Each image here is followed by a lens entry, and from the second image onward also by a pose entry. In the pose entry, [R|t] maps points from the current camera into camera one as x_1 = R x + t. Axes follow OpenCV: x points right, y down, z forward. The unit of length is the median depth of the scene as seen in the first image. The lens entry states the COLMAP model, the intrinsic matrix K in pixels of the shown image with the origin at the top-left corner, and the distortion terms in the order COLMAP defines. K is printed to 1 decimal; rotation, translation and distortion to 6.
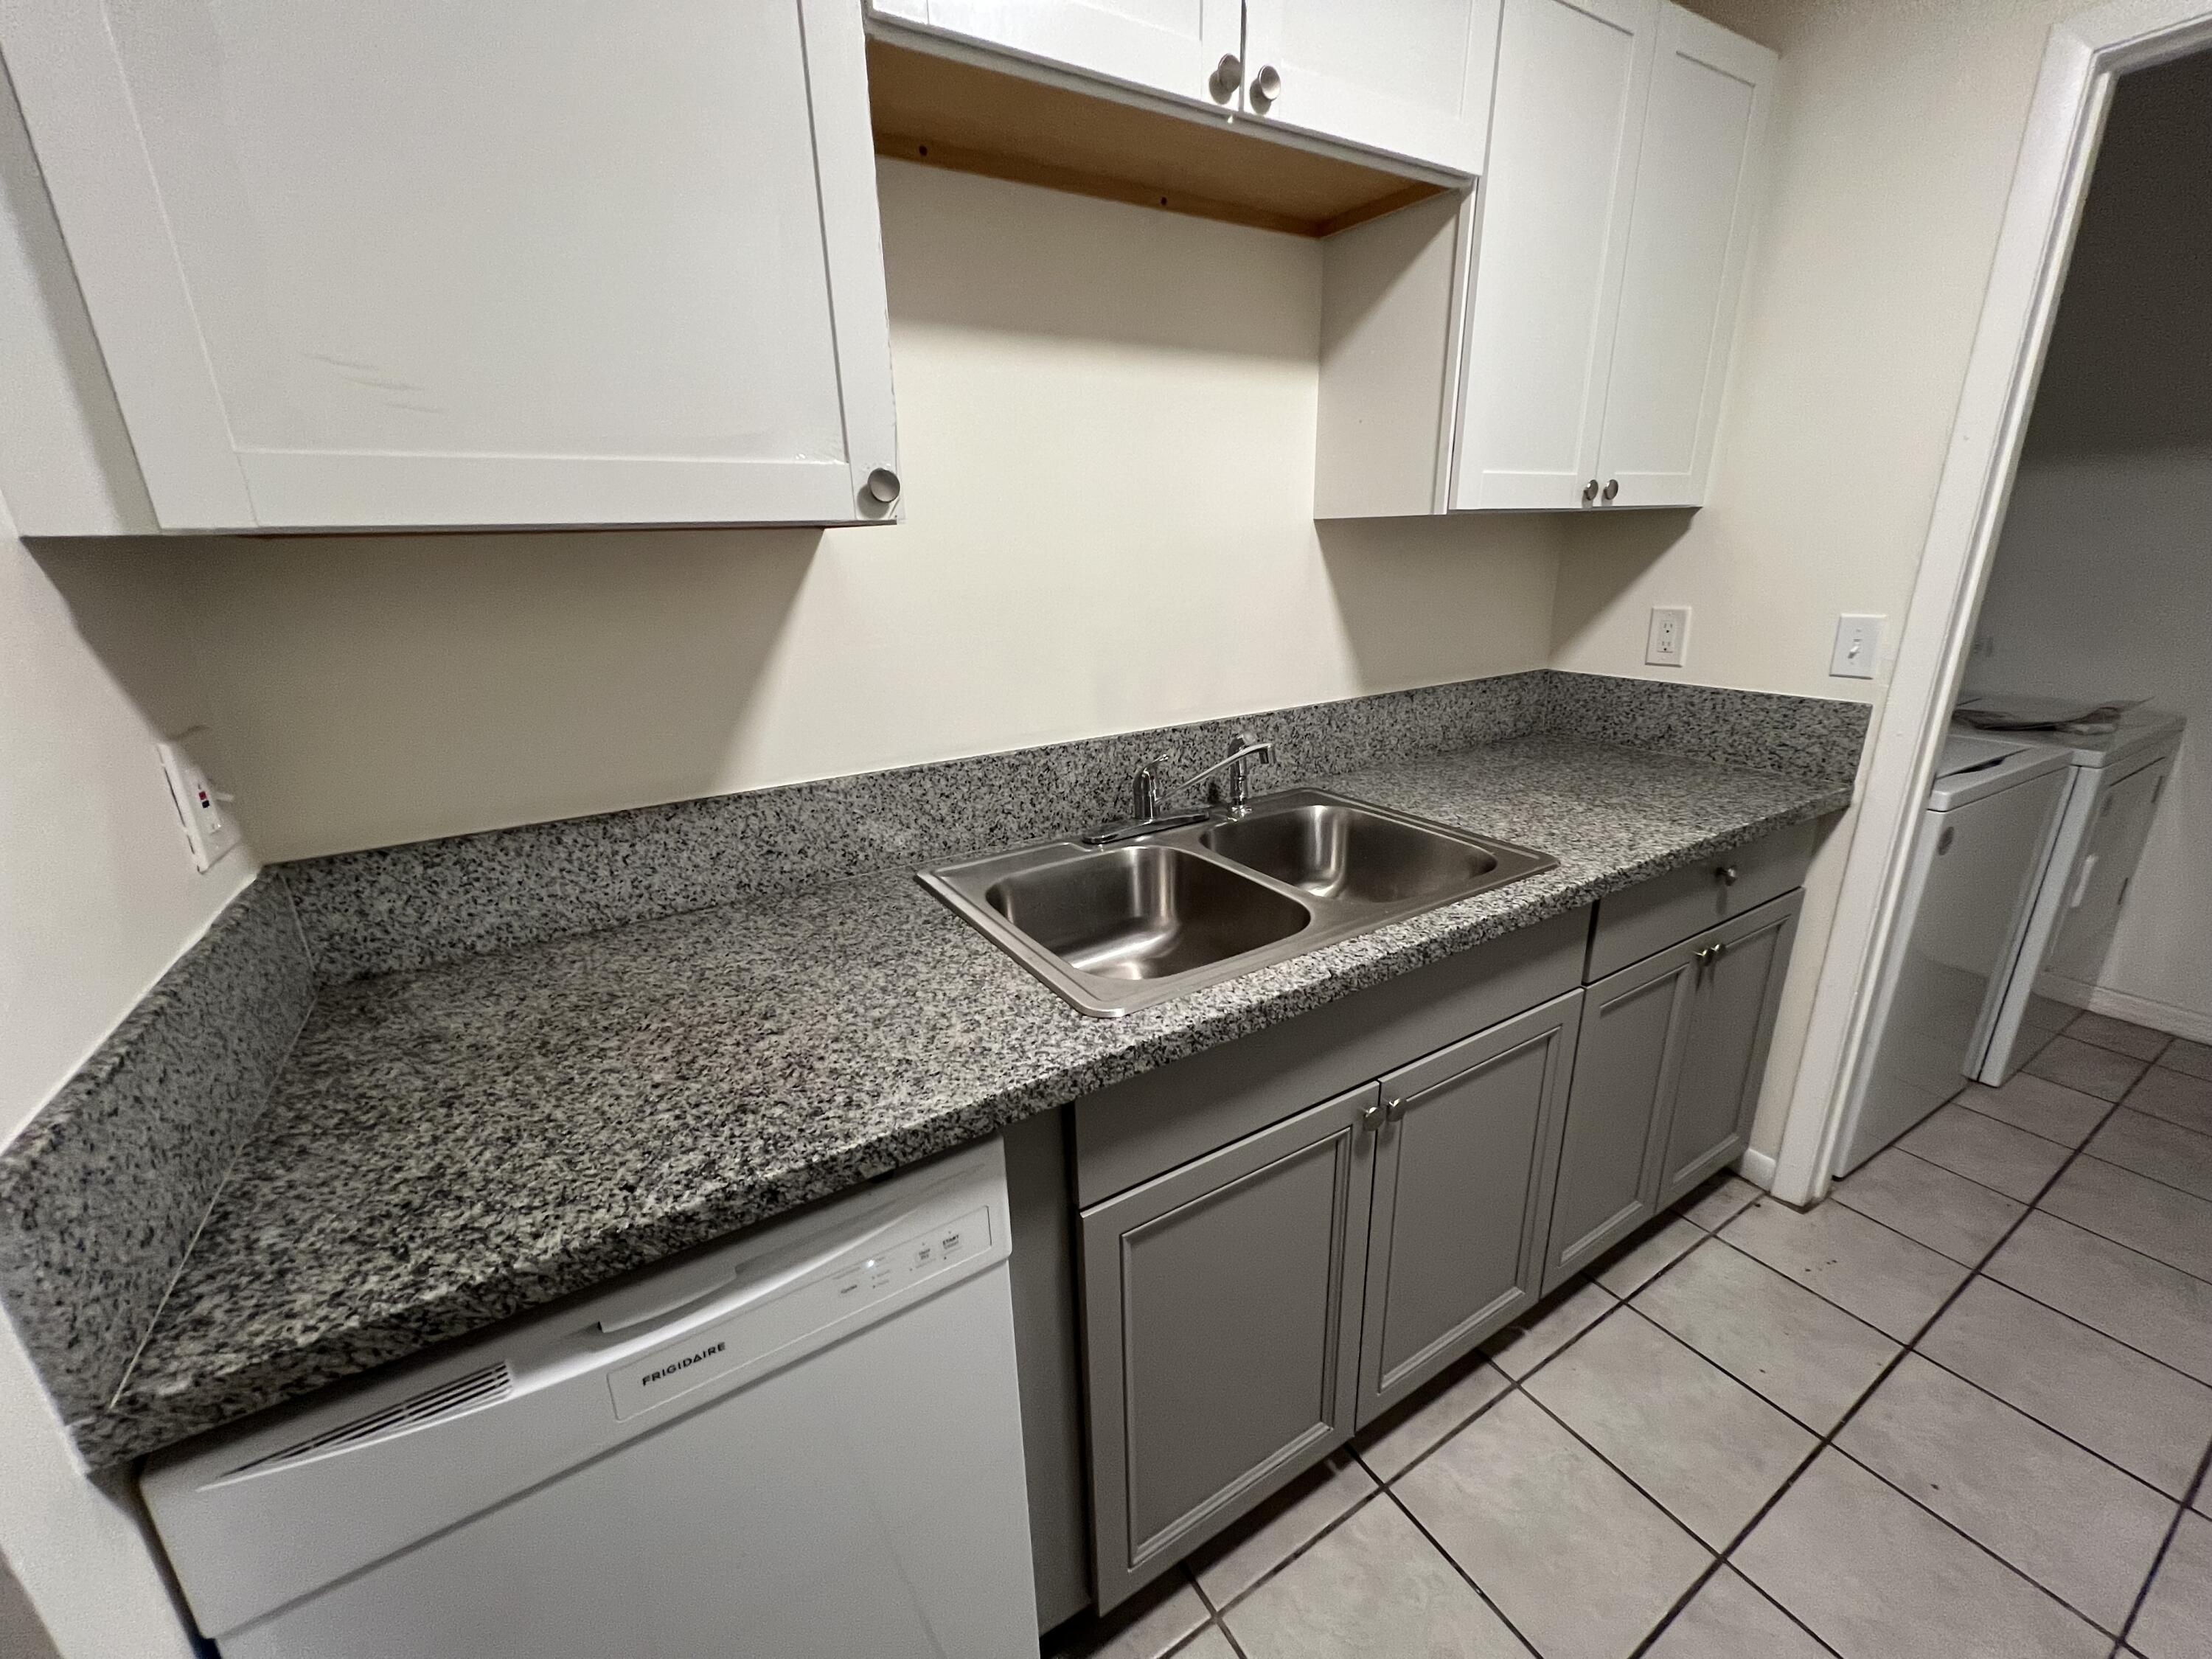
lens RADIAL K [[886.2, 0, 1102.3], [0, 886.2, 824.3], [0, 0, 1]] dist [-0.002226, 0.000228]
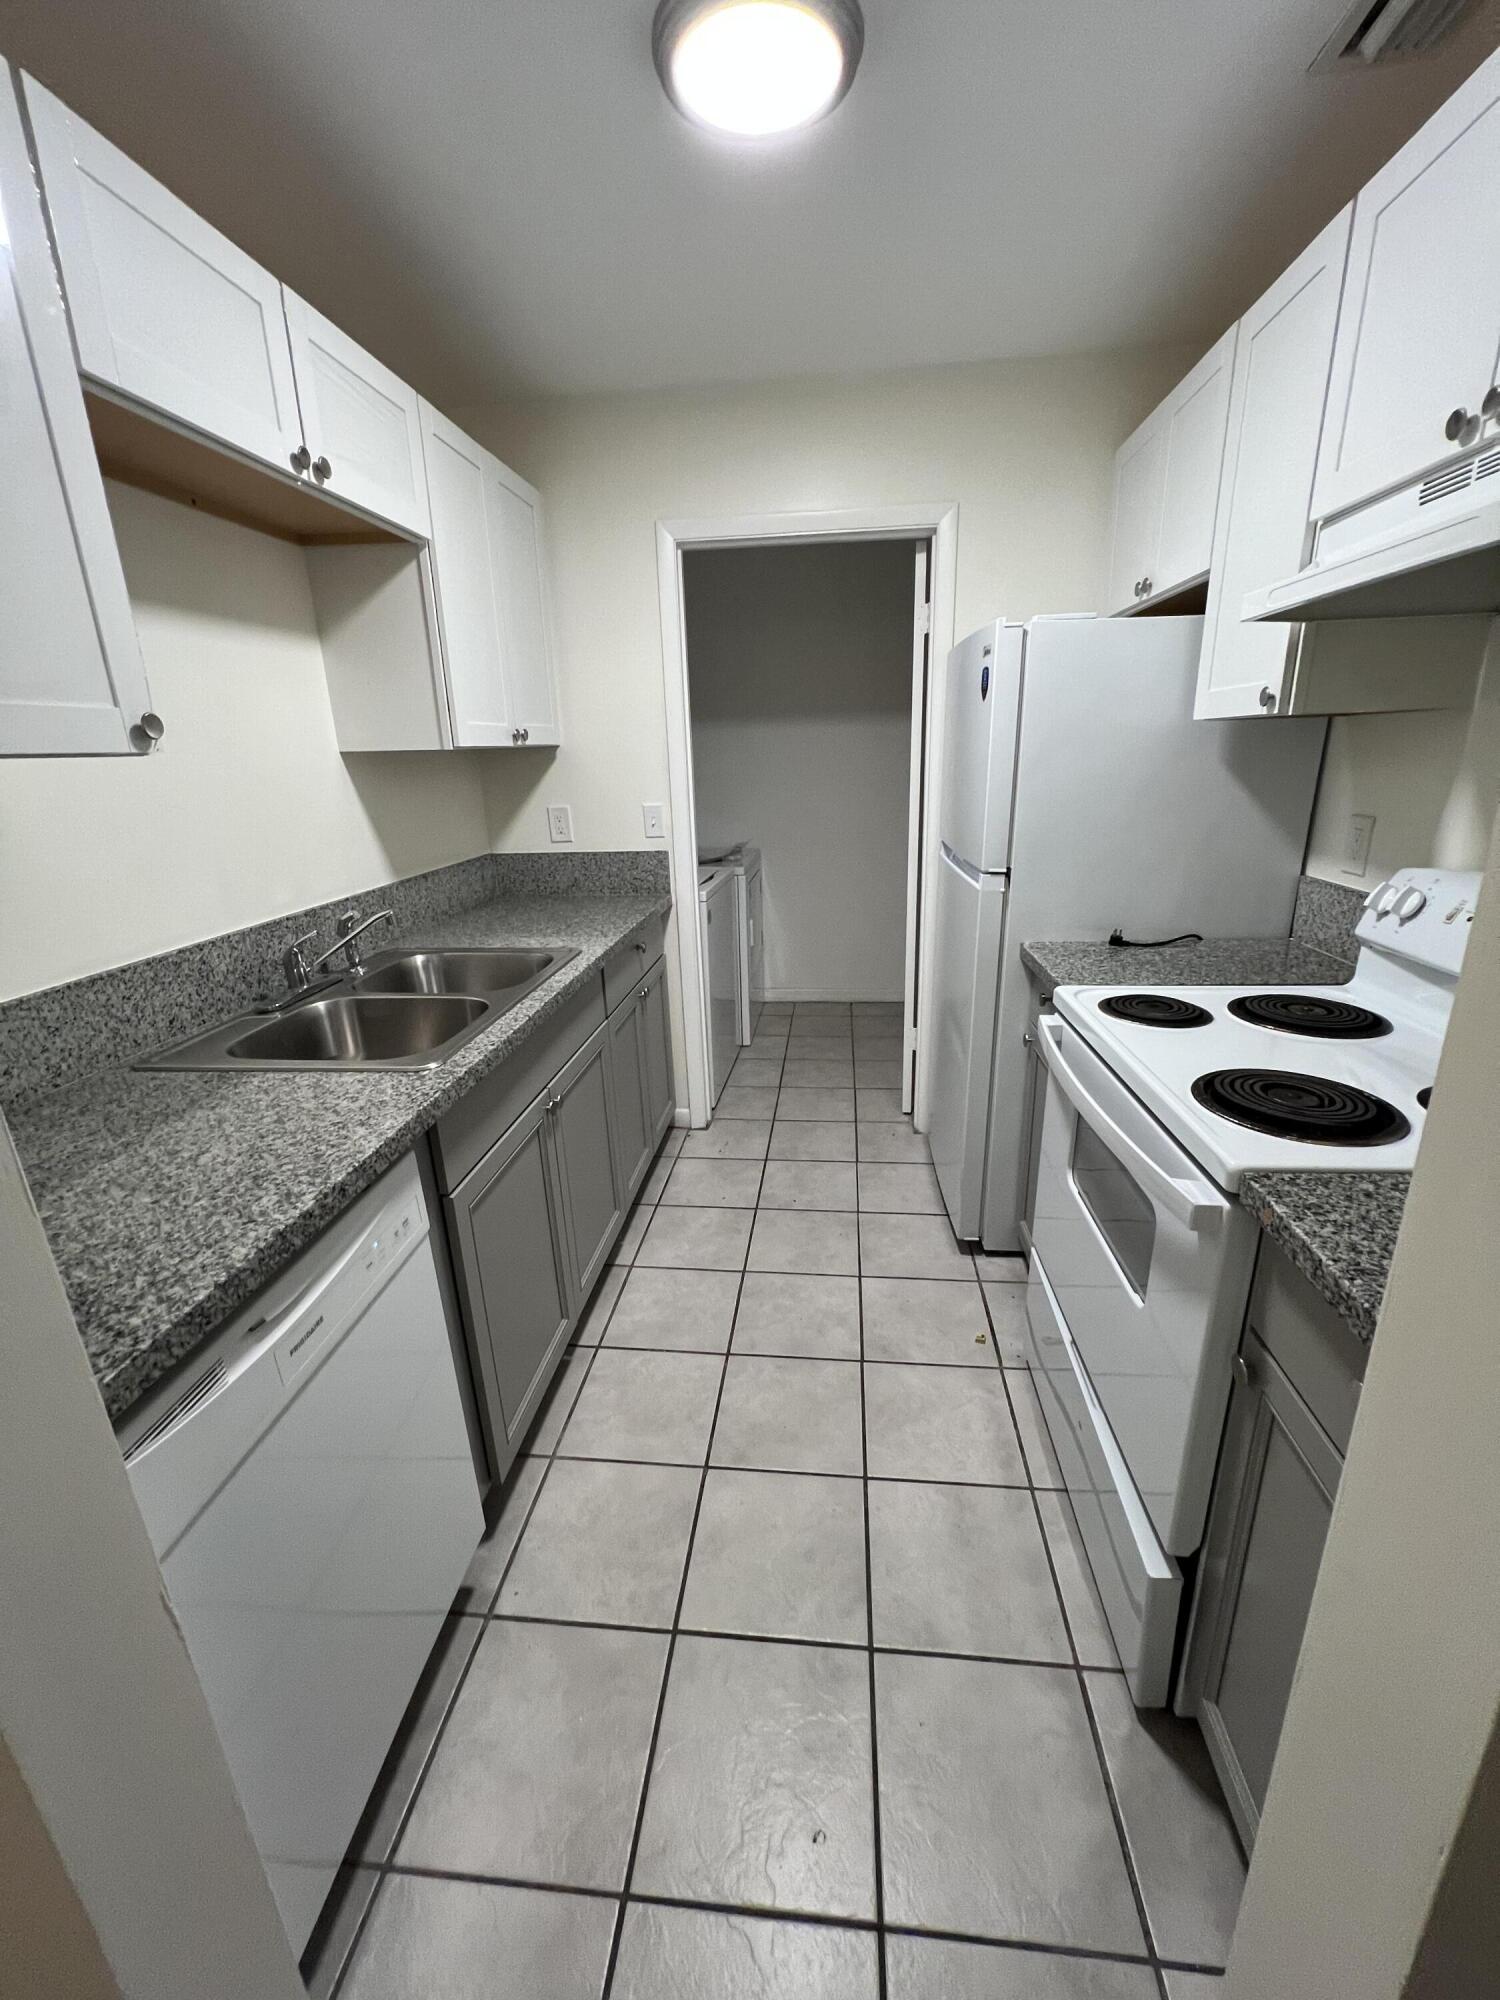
lens RADIAL K [[799.0, 0, 756.0], [0, 799.0, 1000.2], [0, 0, 1]] dist [-0.002718, -0.000350]
pose [[0.608052, -0.229892, 0.759883, -0.484498], [0.250733, 0.963775, 0.090942, 0.081767], [-0.753263, 0.135230, 0.643667, -0.248253]]
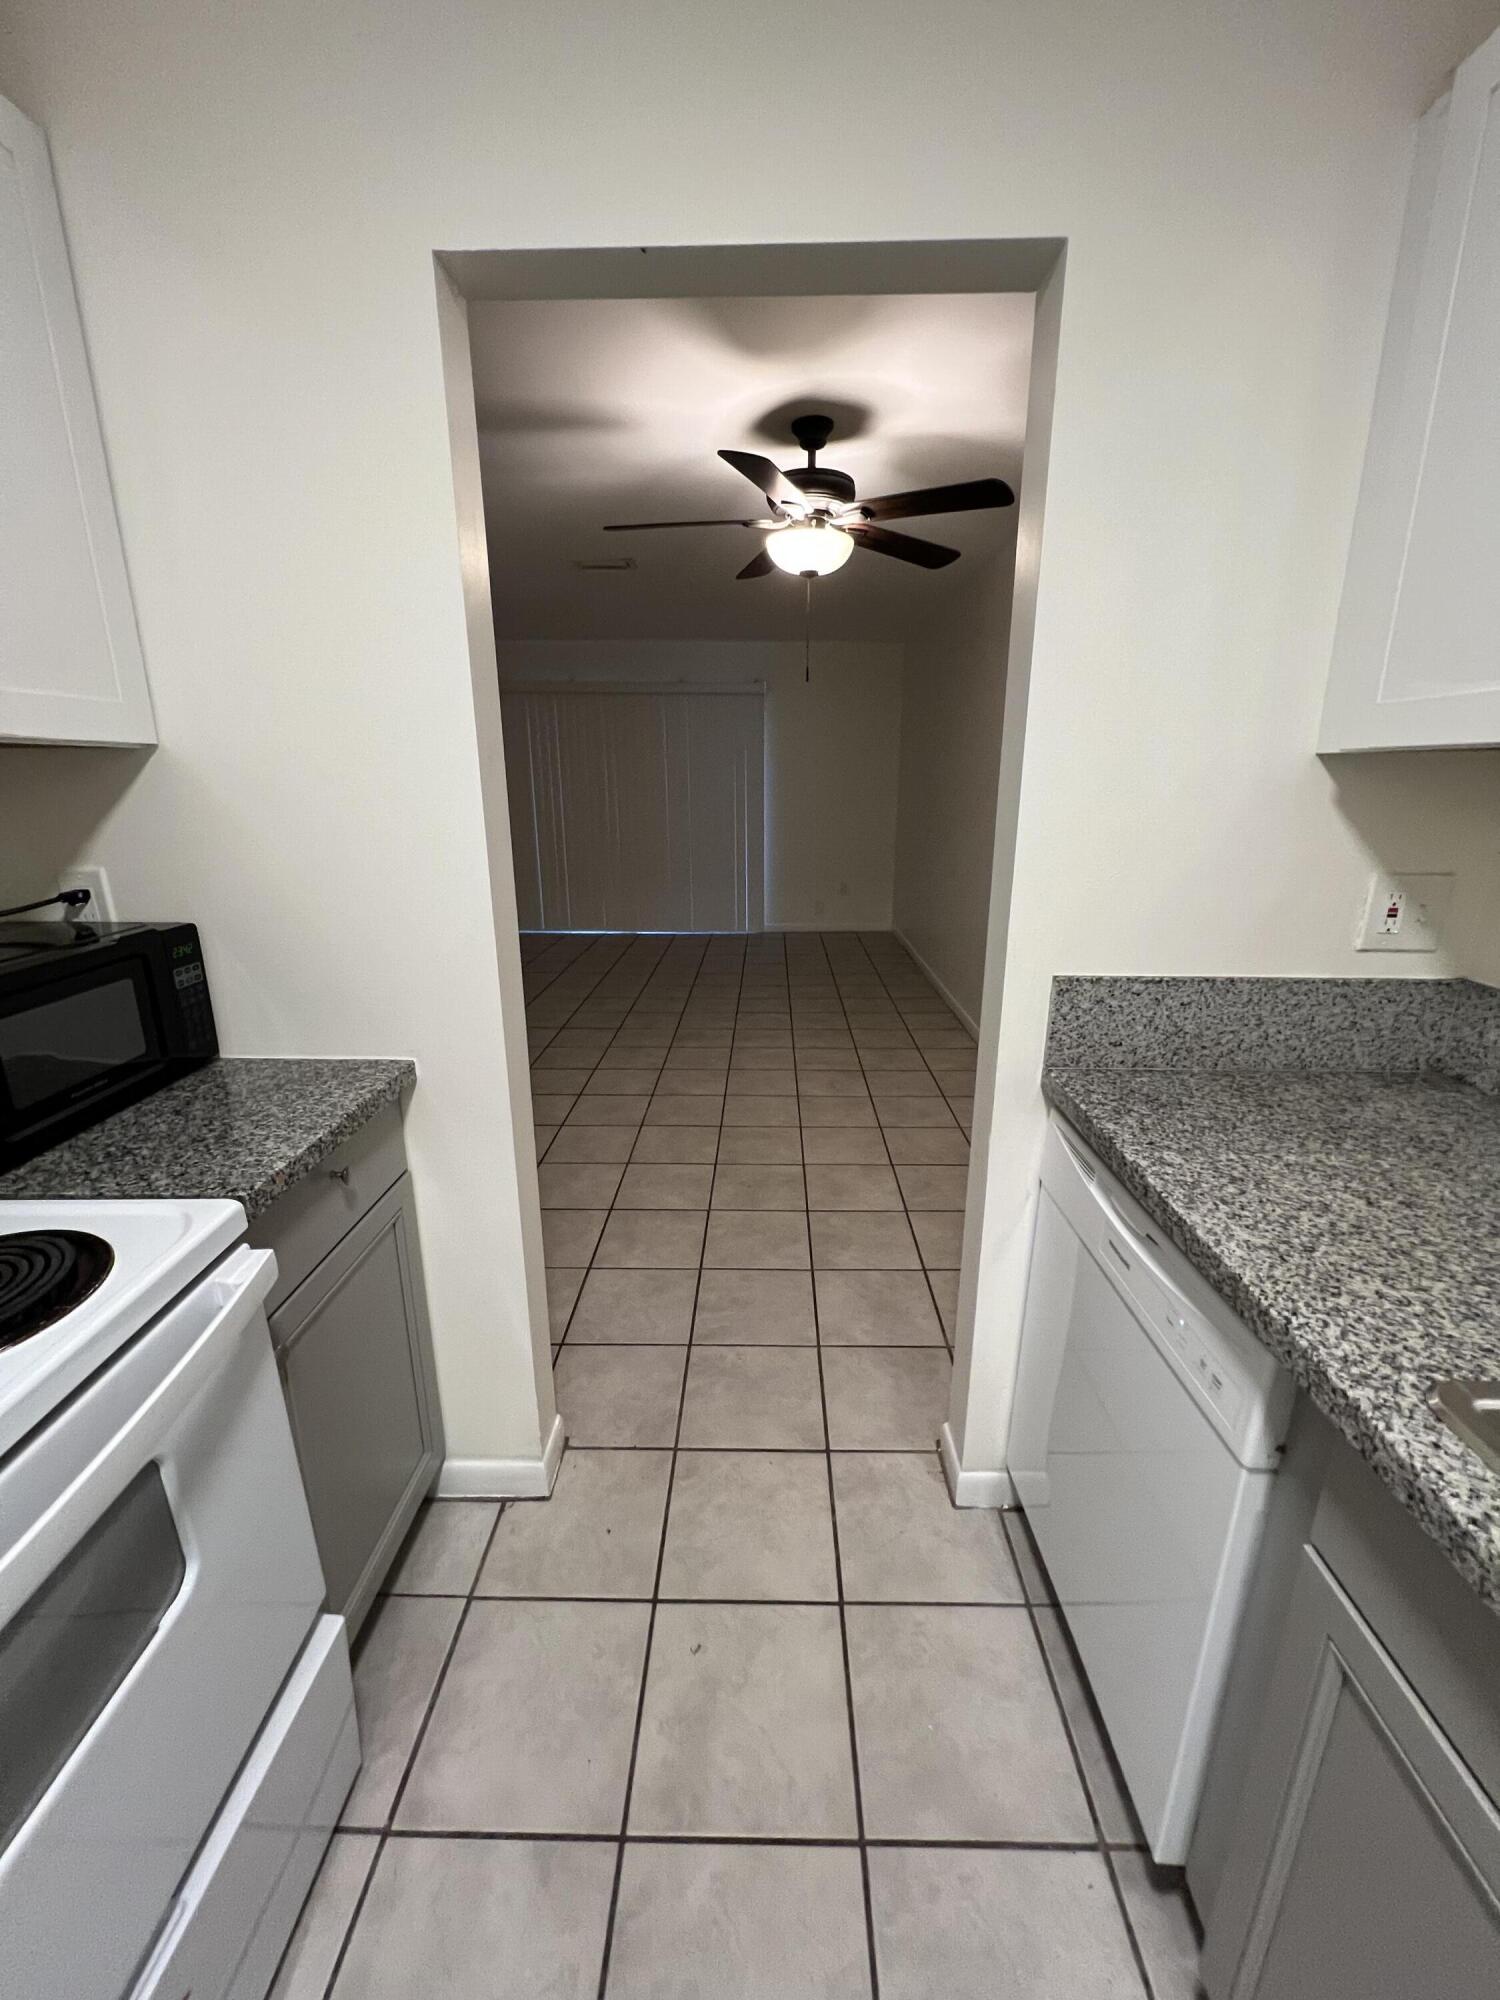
lens RADIAL K [[802.6, 0, 756.3], [0, 802.6, 998.8], [0, 0, 1]] dist [-0.002296, 0.000361]
pose [[-0.537640, 0.255559, -0.803513, 0.533754], [-0.235767, 0.869384, 0.434264, -0.163667], [0.809541, 0.422920, -0.407163, 0.468447]]
